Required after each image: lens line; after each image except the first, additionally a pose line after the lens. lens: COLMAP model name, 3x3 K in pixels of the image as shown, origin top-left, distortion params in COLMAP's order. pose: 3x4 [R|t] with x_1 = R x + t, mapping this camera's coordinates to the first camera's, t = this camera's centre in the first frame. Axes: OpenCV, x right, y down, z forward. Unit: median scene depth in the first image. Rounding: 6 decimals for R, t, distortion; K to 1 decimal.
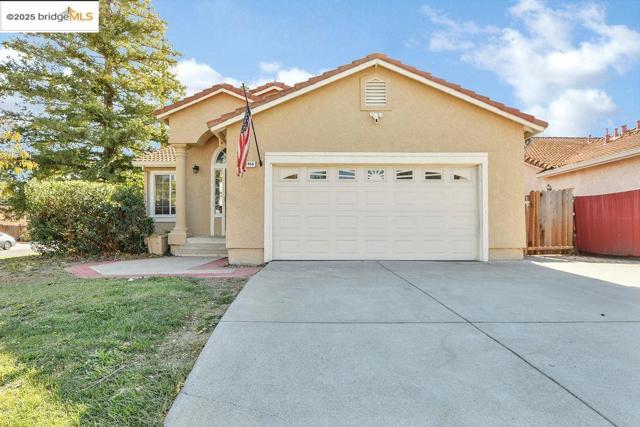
lens RADIAL K [[420.7, 0, 320.0], [0, 420.7, 213.5], [0, 0, 1]] dist [-0.022061, 0.000286]
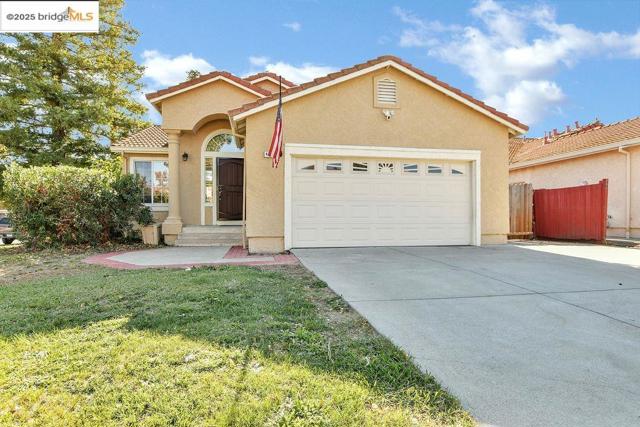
lens RADIAL K [[420.7, 0, 320.0], [0, 420.7, 213.5], [0, 0, 1]] dist [-0.022061, 0.000286]
pose [[0.977690, -0.000059, 0.210053, -0.261031], [-0.005391, 0.999663, 0.025375, -0.000658], [-0.209984, -0.025942, 0.977361, -0.026619]]
